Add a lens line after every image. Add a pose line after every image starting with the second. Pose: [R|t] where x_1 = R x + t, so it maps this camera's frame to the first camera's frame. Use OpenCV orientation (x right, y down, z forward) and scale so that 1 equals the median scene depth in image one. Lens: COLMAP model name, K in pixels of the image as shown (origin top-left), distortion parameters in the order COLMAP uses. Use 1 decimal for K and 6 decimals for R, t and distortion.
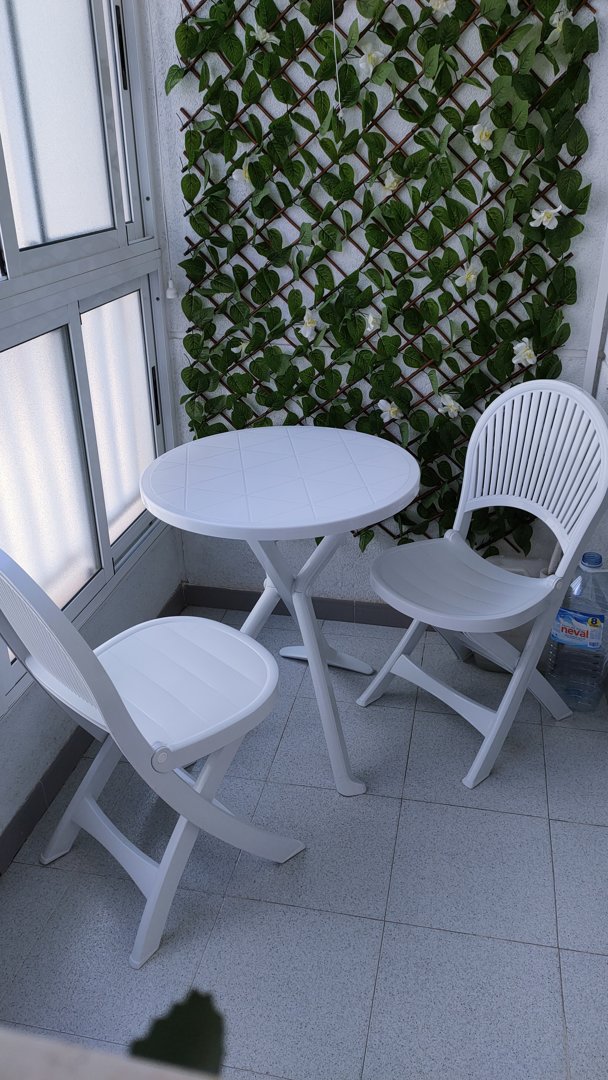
lens RADIAL K [[822.2, 0, 304.0], [0, 822.2, 540.0], [0, 0, 1]] dist [0.132029, -0.194527]
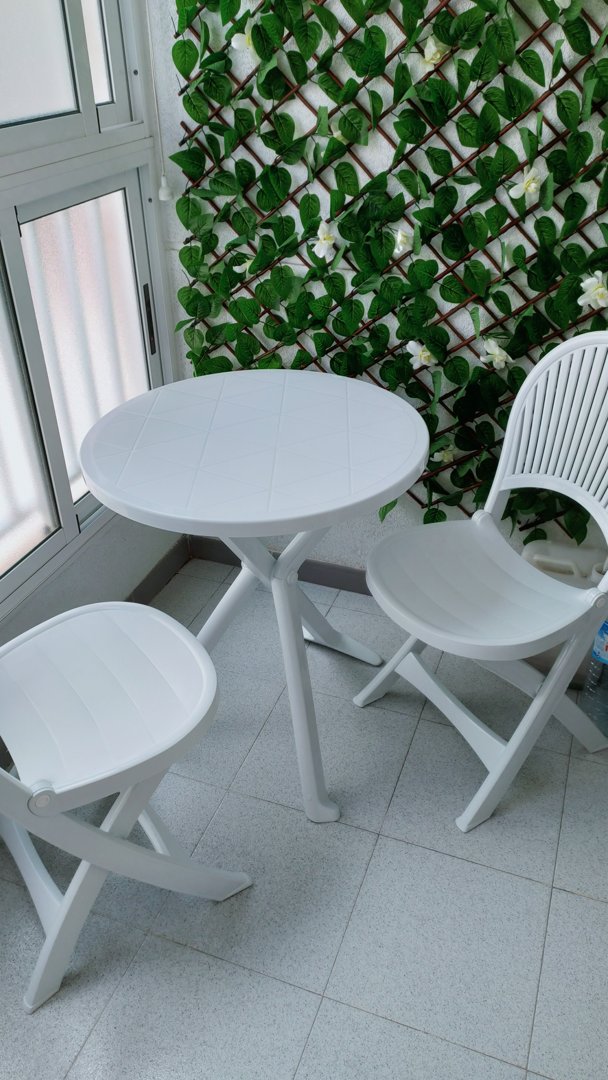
lens RADIAL K [[822.2, 0, 304.0], [0, 822.2, 540.0], [0, 0, 1]] dist [0.132029, -0.194527]
pose [[0.988502, 0.082079, -0.126989, 0.113426], [-0.065633, 0.989513, 0.128671, -0.078413], [0.136218, -0.118857, 0.983523, 0.177558]]
